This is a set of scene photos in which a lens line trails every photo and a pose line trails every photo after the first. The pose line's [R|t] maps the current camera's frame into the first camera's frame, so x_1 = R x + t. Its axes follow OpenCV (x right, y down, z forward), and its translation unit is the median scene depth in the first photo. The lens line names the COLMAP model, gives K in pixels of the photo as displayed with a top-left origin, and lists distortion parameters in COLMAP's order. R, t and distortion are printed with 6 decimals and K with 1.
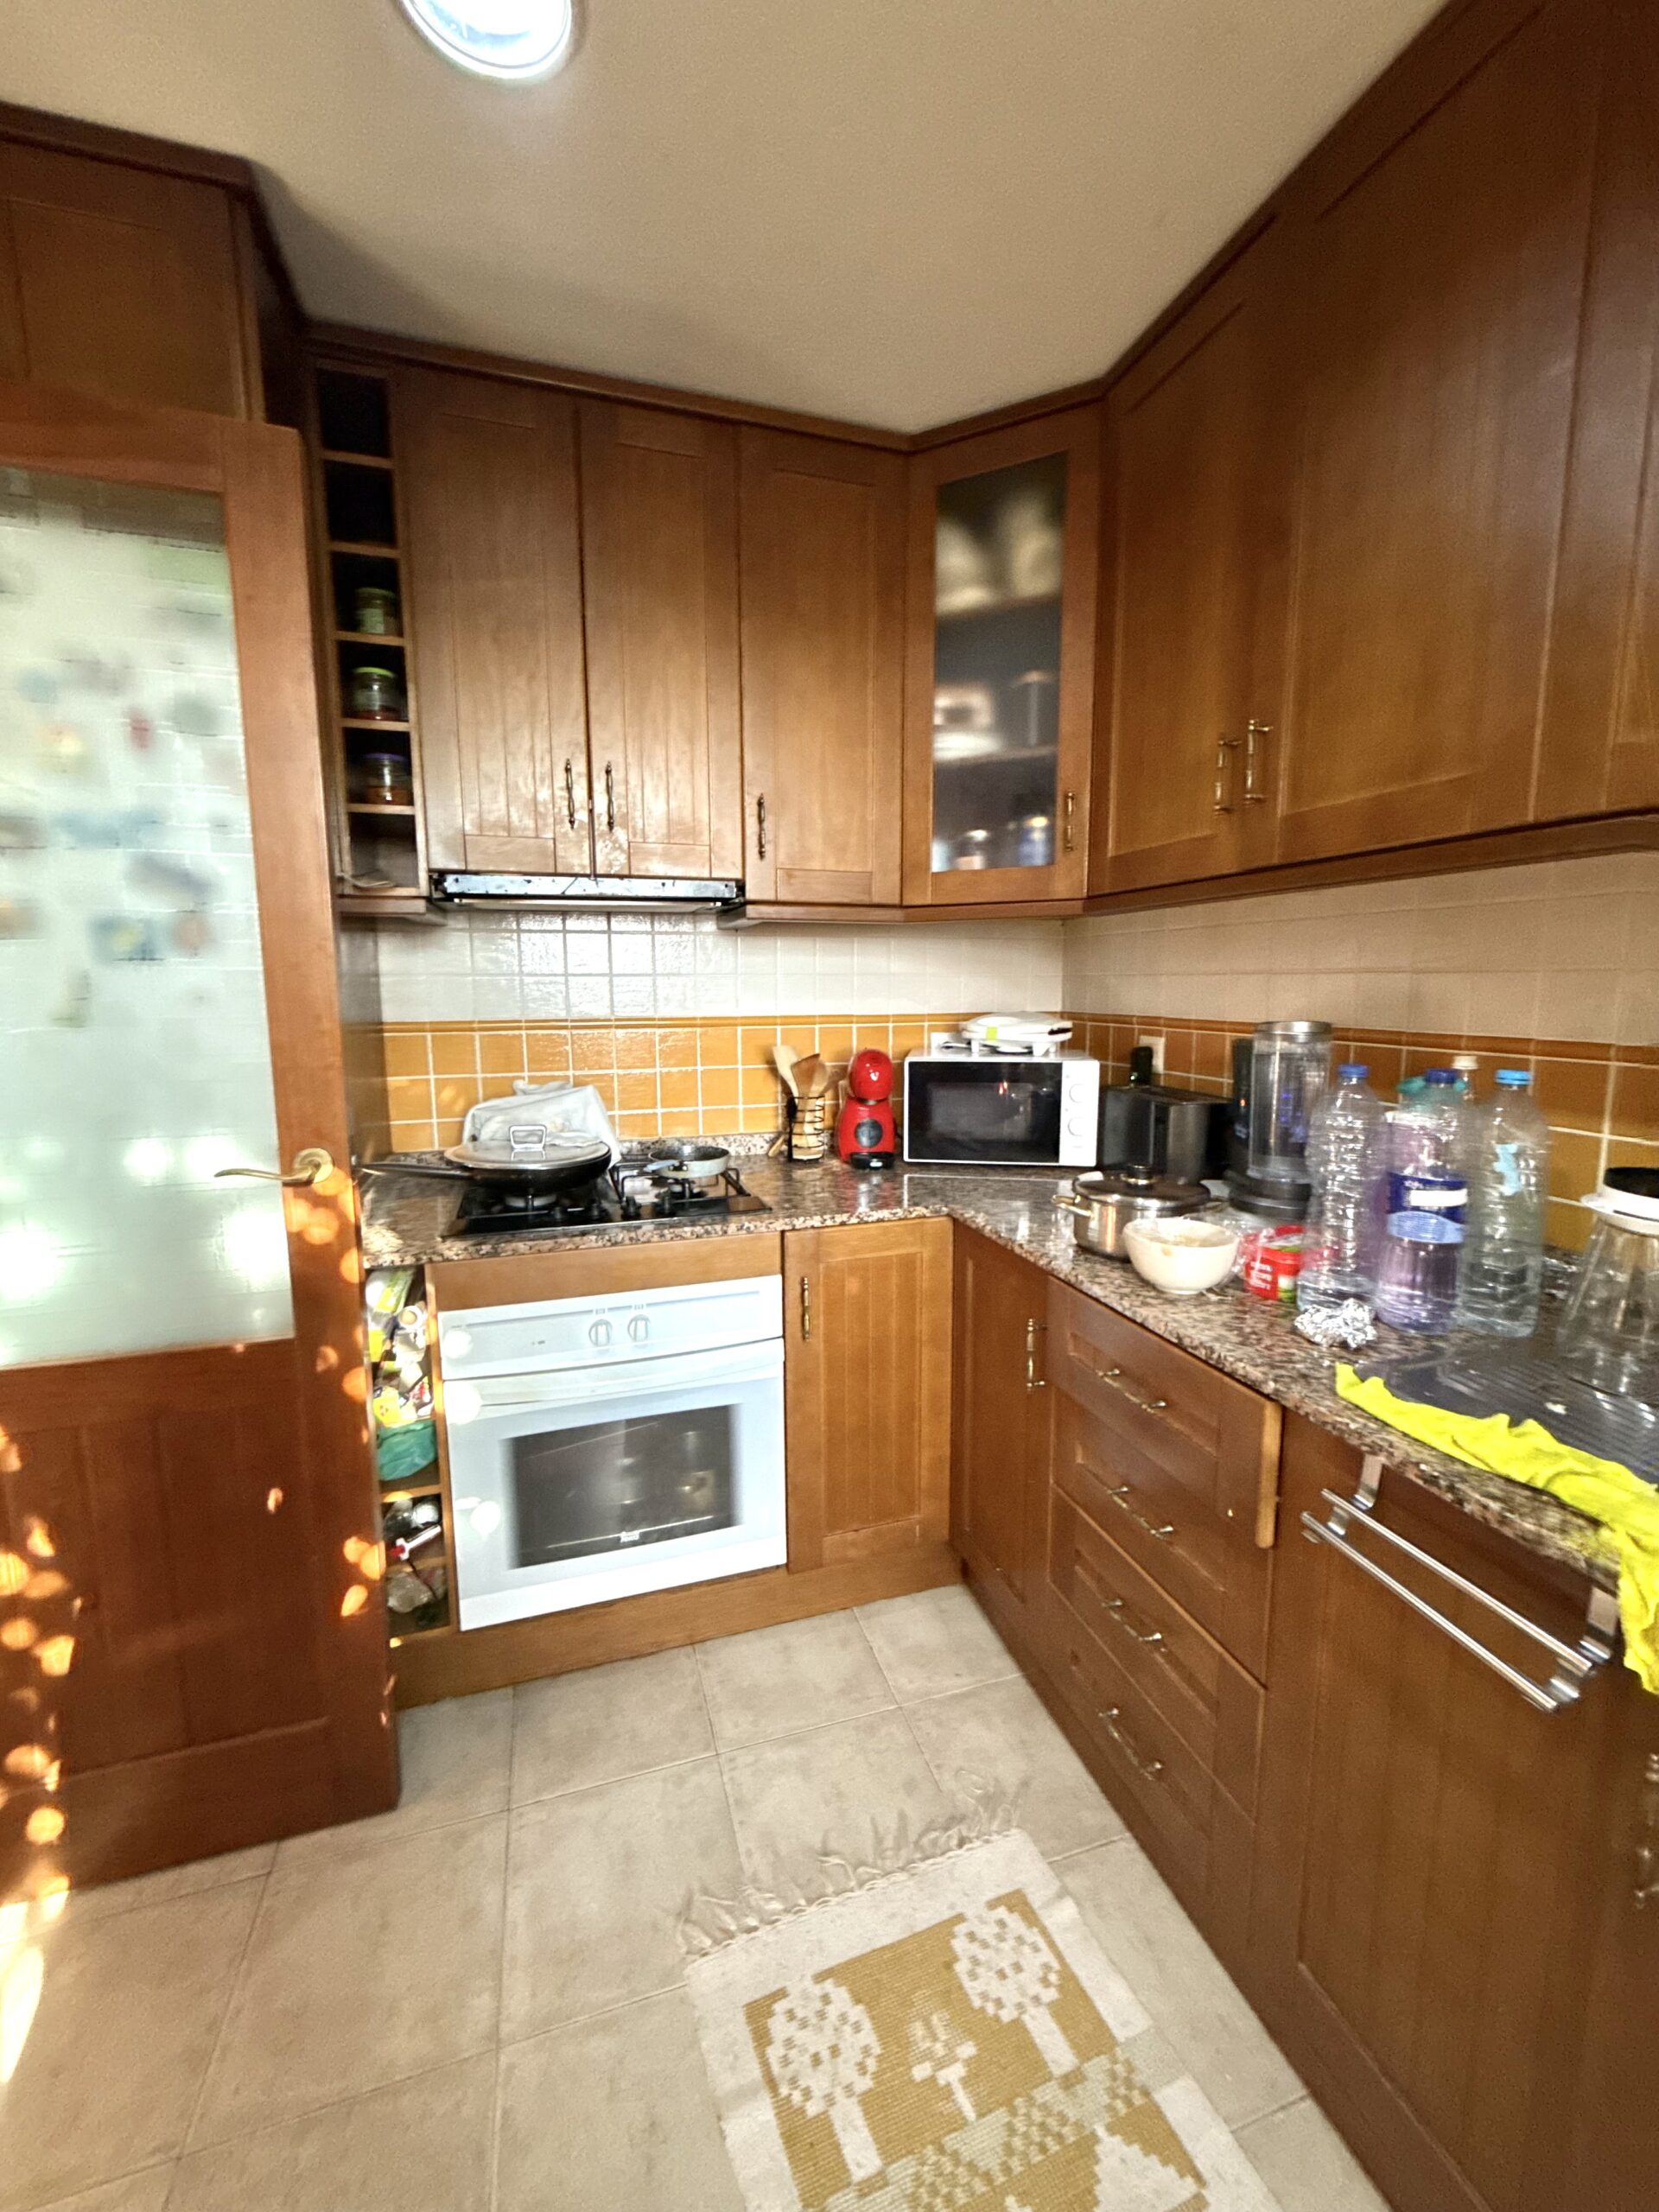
lens RADIAL K [[877.2, 0, 822.6], [0, 877.2, 1100.7], [0, 0, 1]] dist [-0.002615, 0.000607]
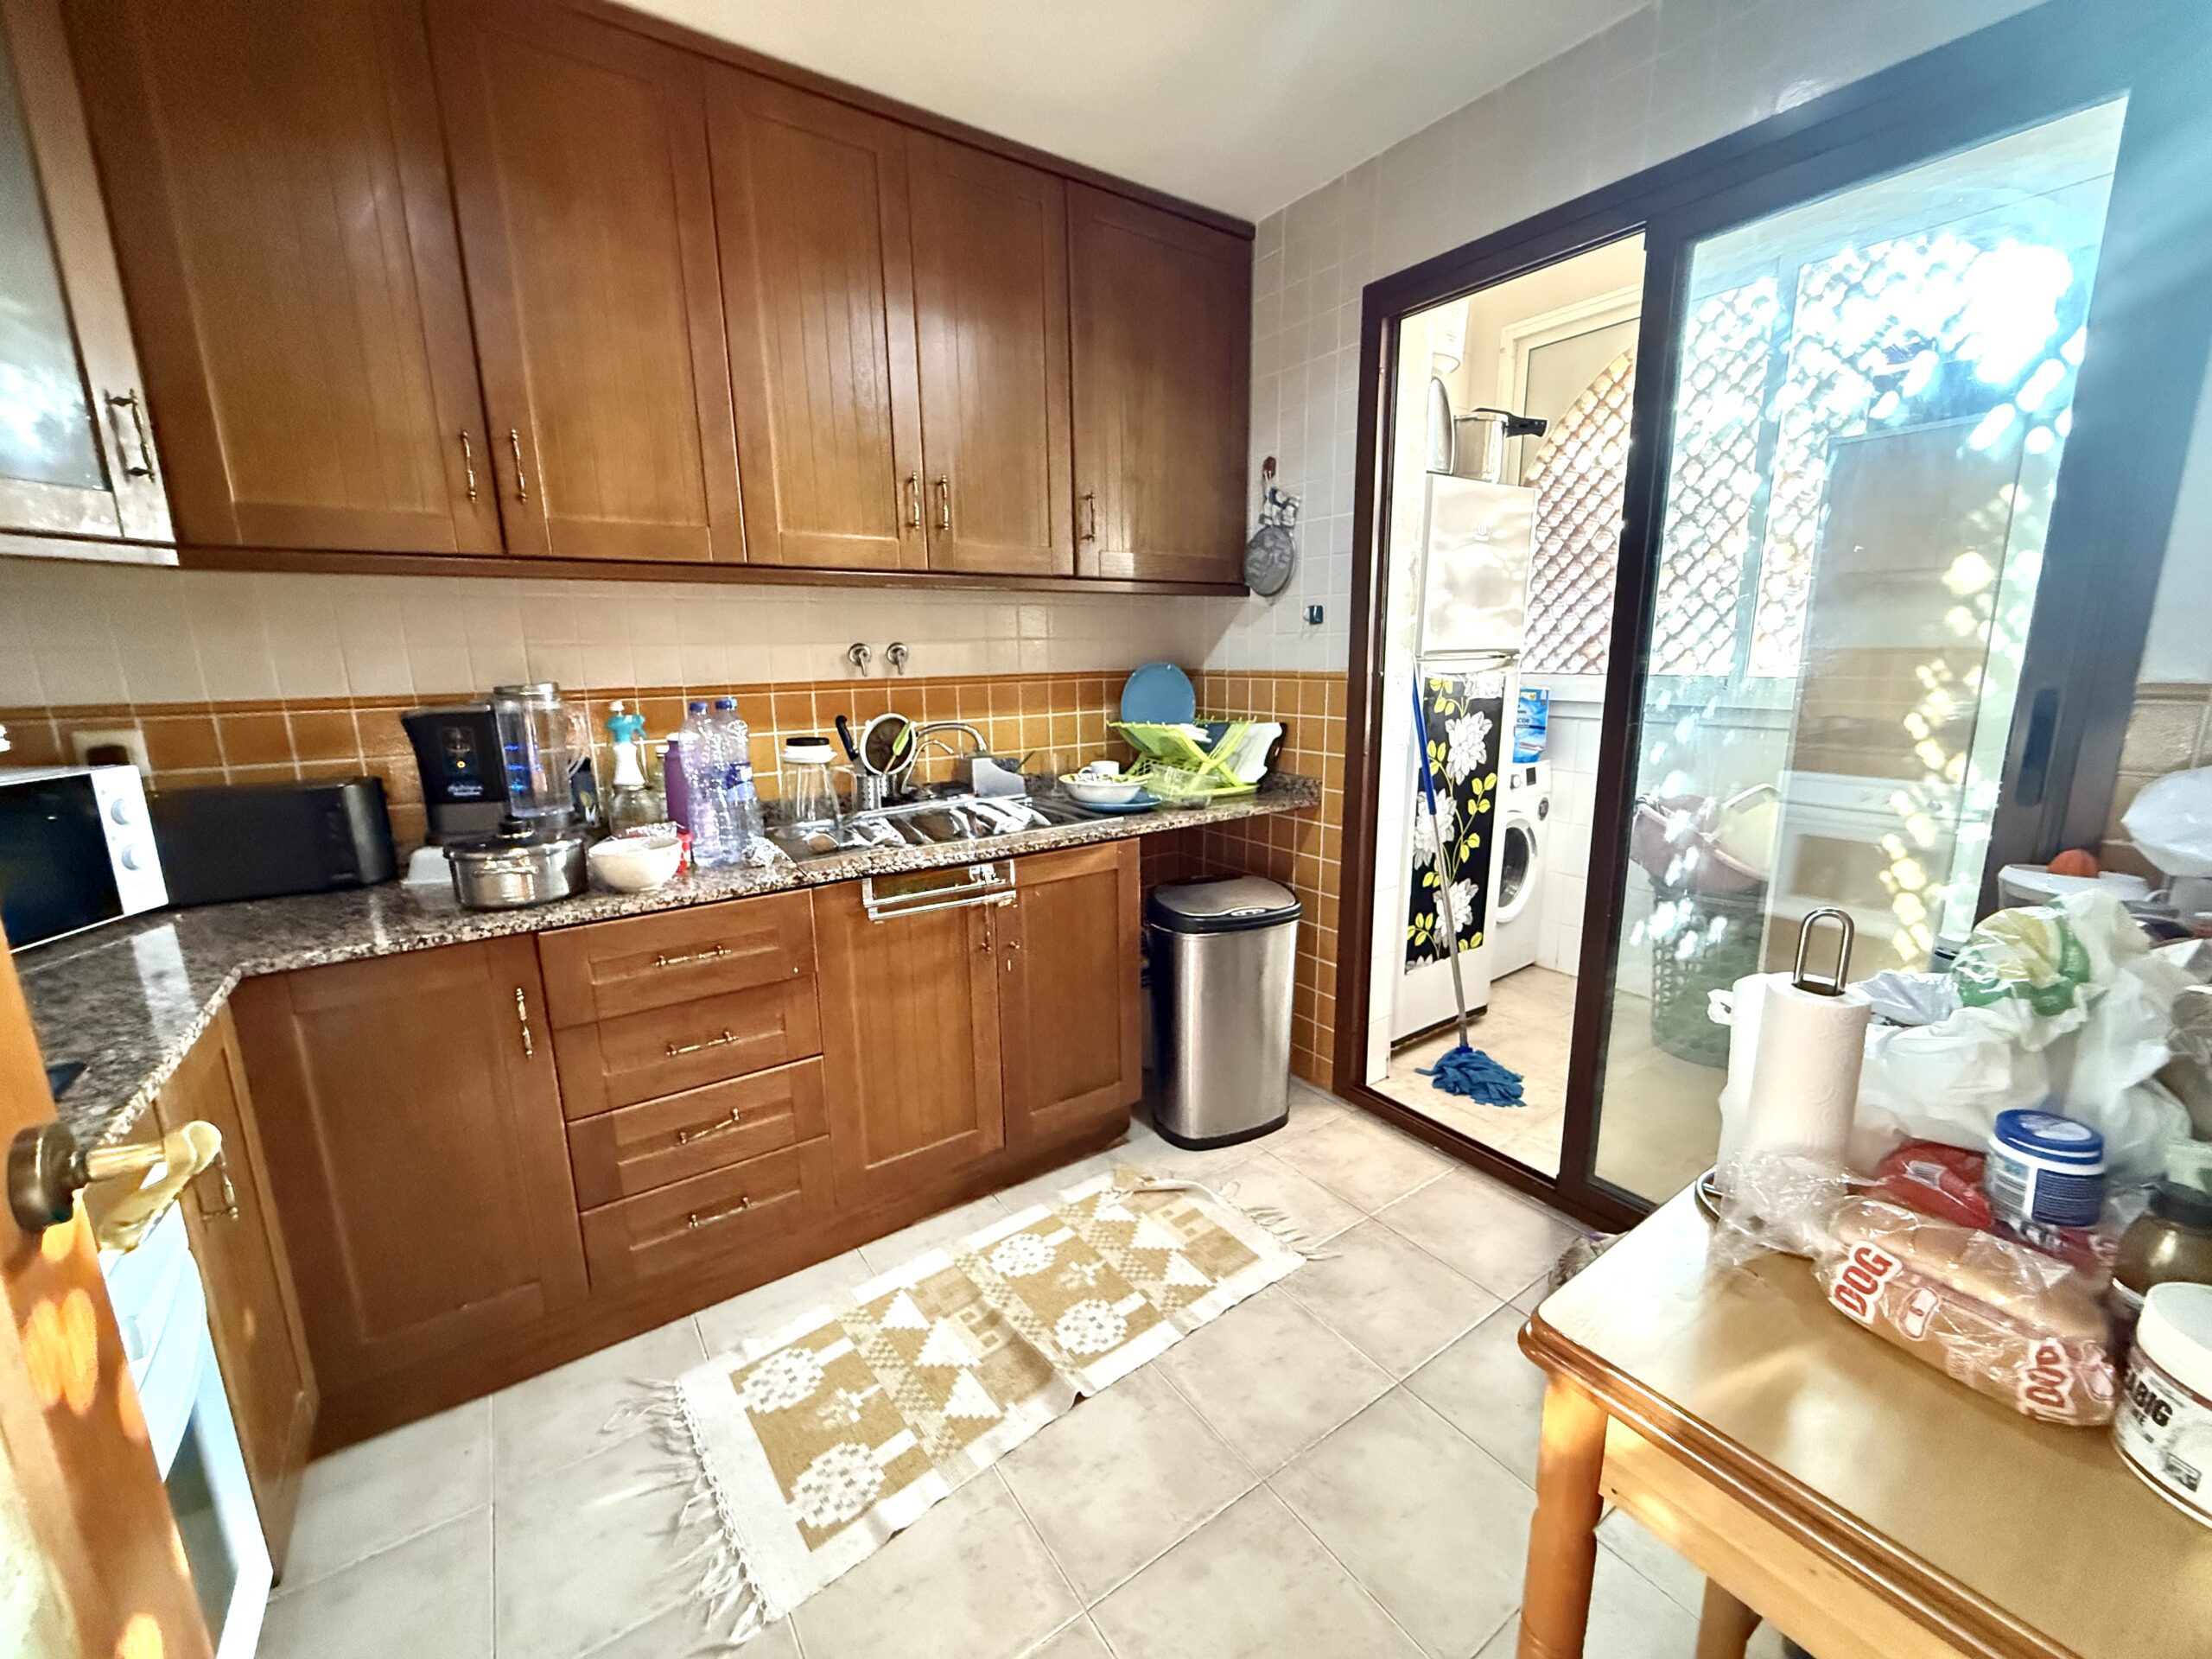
lens RADIAL K [[877.2, 0, 1094.0], [0, 877.2, 841.1], [0, 0, 1]] dist [-0.002615, 0.000607]
pose [[-0.291043, -0.192200, 0.937205, -0.757453], [0.145279, 0.959373, 0.241862, -0.054249], [-0.945615, 0.206548, -0.251296, 0.517883]]
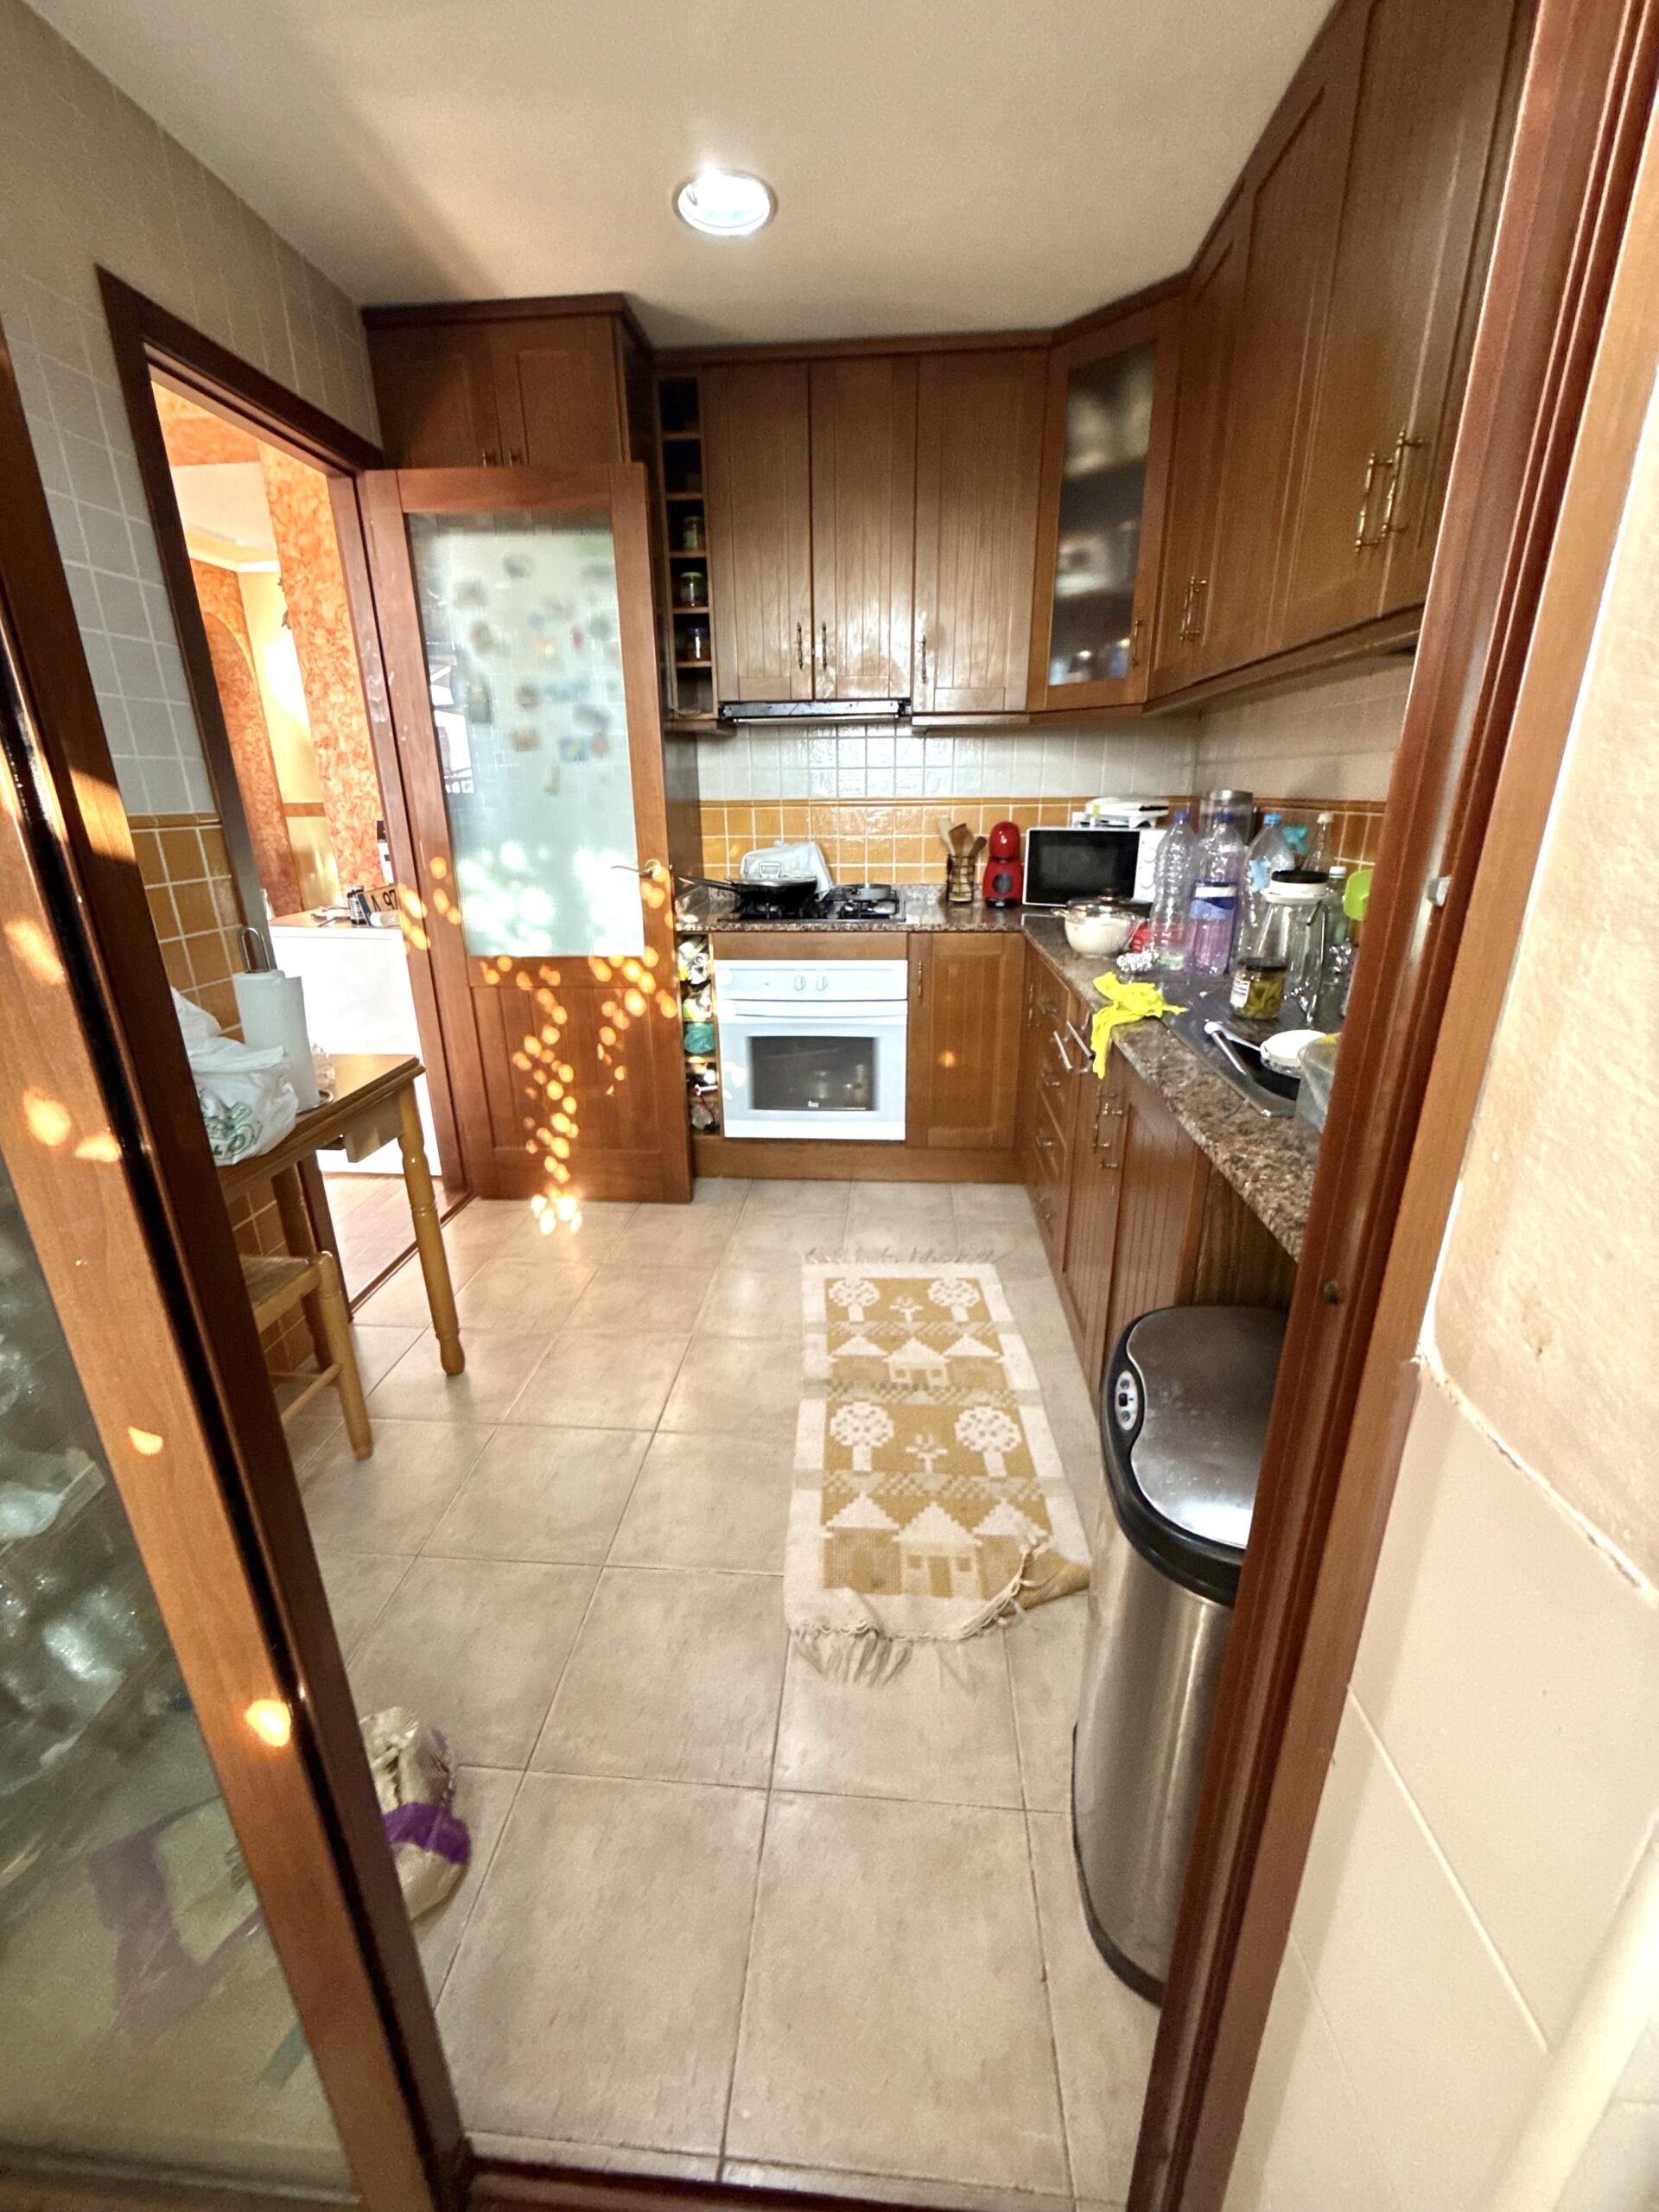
lens RADIAL K [[877.2, 0, 829.8], [0, 877.2, 1102.0], [0, 0, 1]] dist [-0.002615, 0.000607]
pose [[0.928558, 0.118691, -0.351699, 0.427396], [-0.043572, 0.975801, 0.214273, 0.114679], [0.368621, -0.183641, 0.911260, -0.587775]]
